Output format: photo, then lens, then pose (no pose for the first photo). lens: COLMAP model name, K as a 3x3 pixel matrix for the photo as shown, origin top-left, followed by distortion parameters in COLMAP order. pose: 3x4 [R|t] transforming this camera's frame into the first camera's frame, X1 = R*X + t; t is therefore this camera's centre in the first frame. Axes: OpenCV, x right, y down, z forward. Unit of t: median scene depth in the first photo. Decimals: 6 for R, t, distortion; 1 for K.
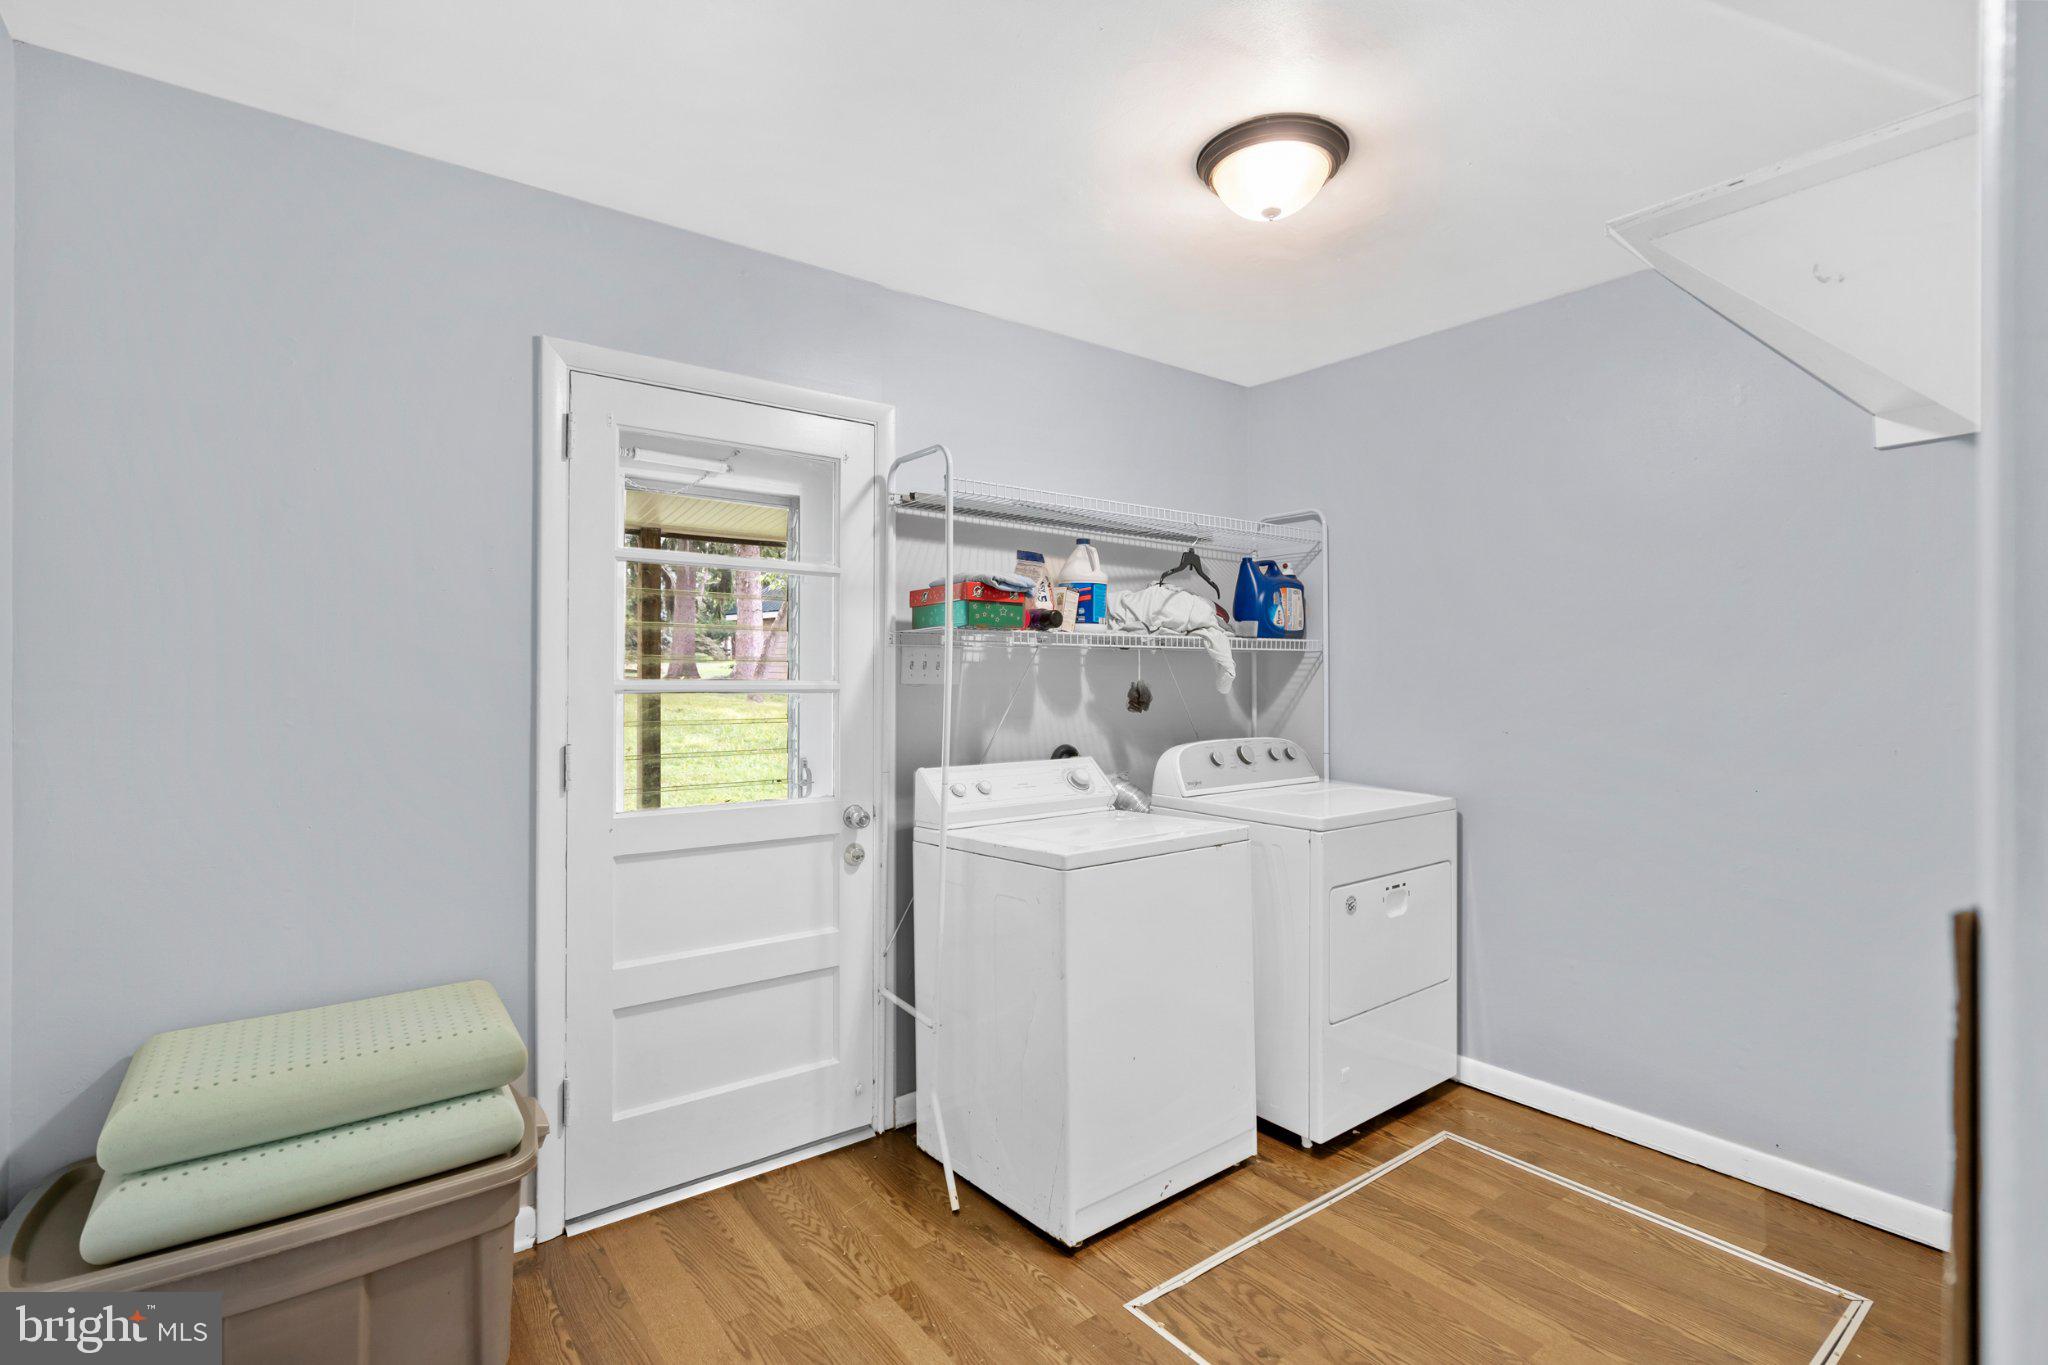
lens RADIAL K [[947.9, 0, 1024.0], [0, 947.9, 682.5], [0, 0, 1]] dist [-0.002690, 0.000824]
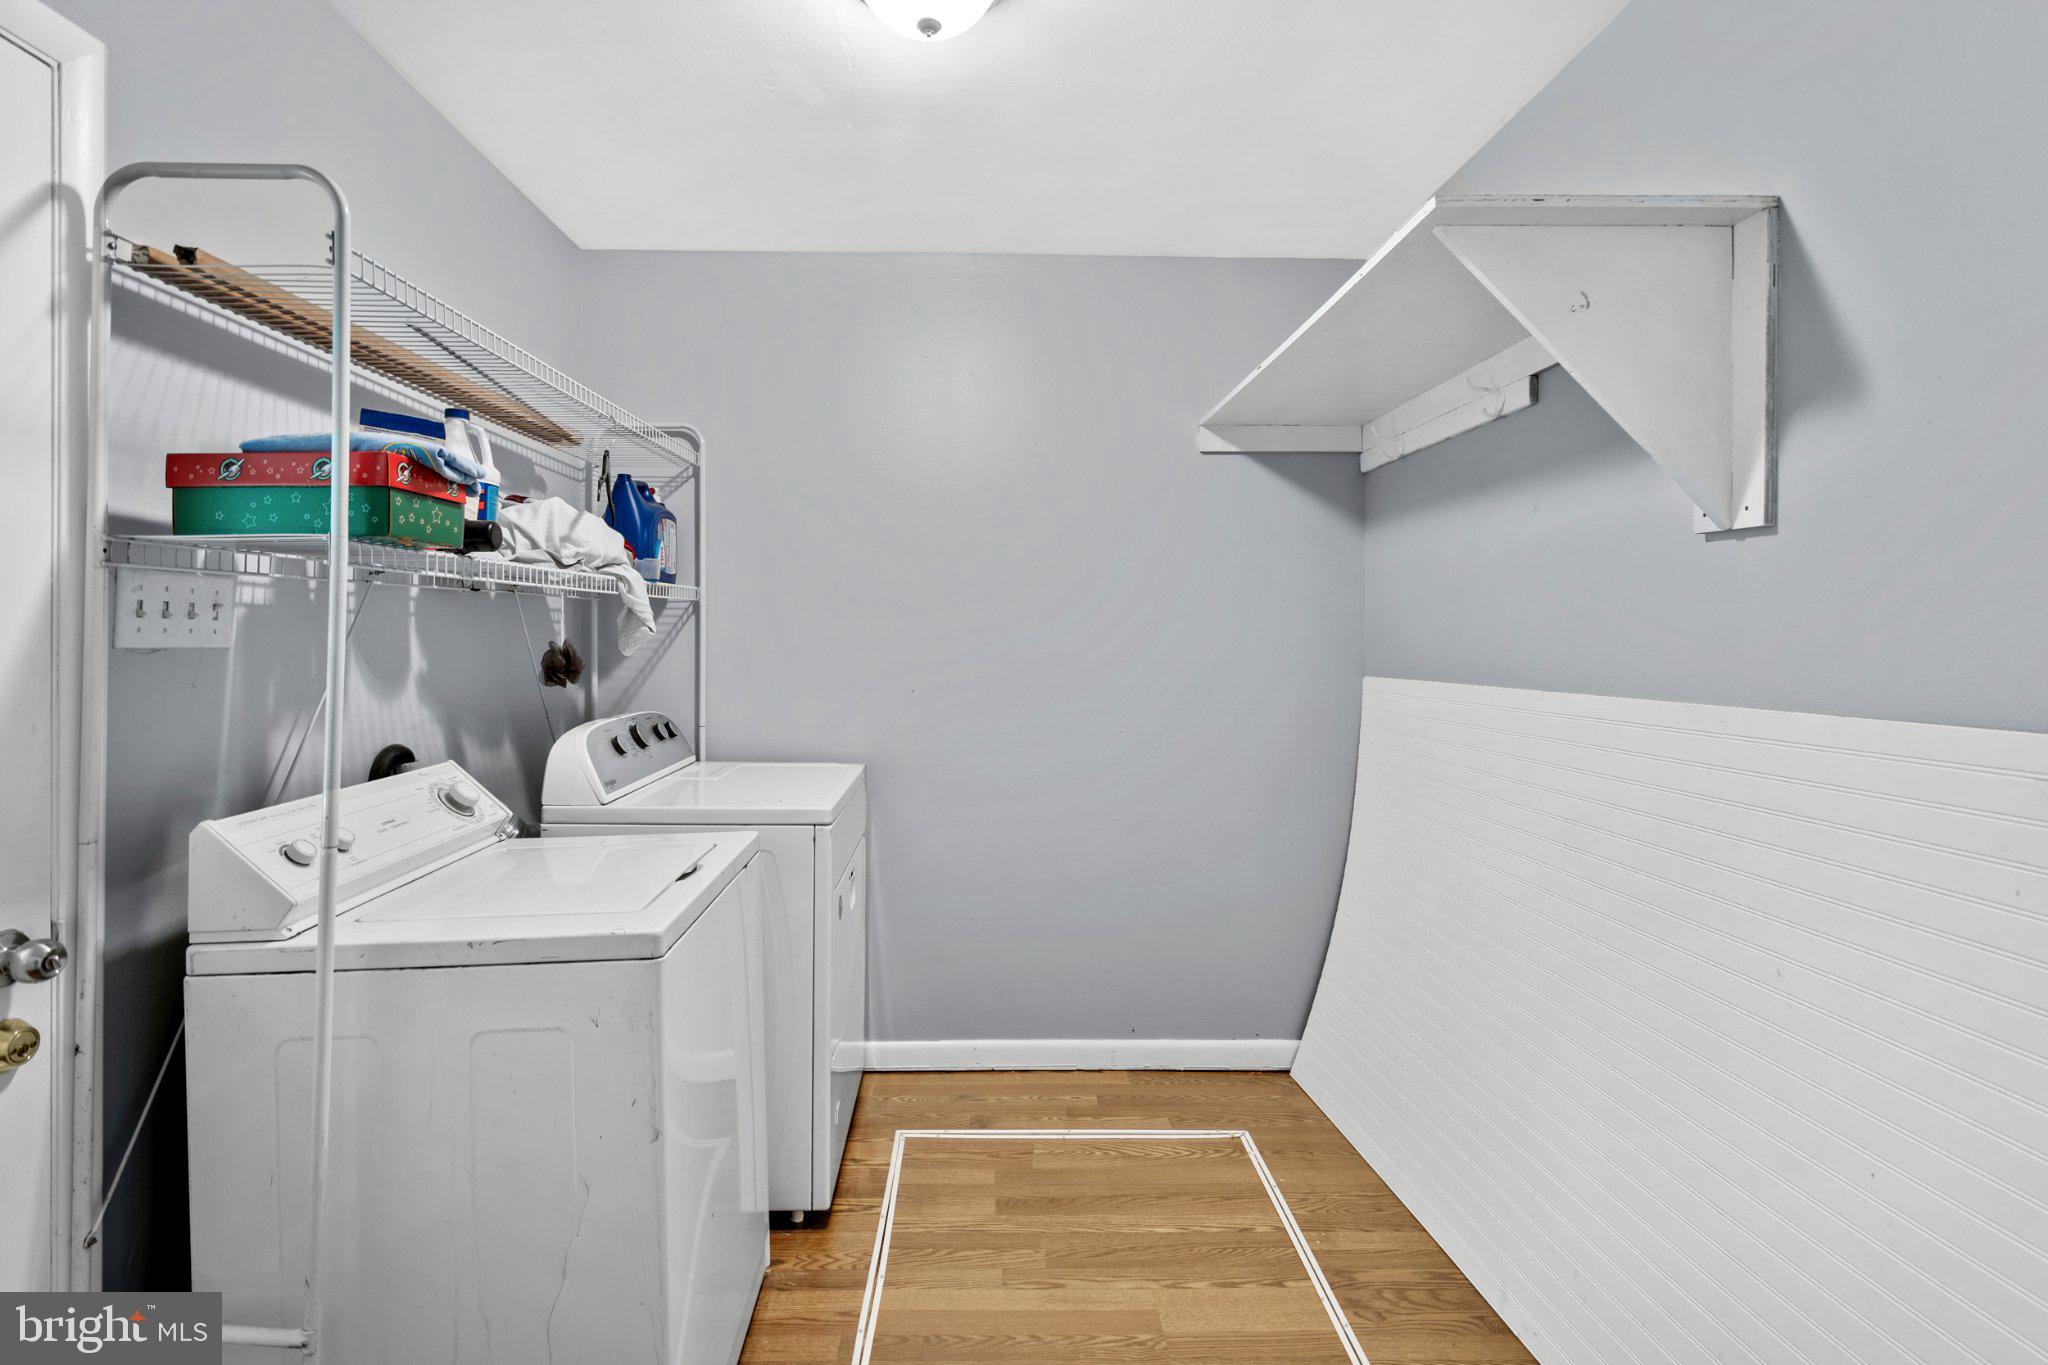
lens RADIAL K [[984.0, 0, 1017.5], [0, 984.0, 637.0], [0, 0, 1]] dist [-0.001556, 0.000432]
pose [[0.601013, -0.004058, 0.799229, -0.260325], [0.002980, 0.999992, 0.002836, -0.004618], [-0.799234, 0.000678, 0.601020, 0.364883]]
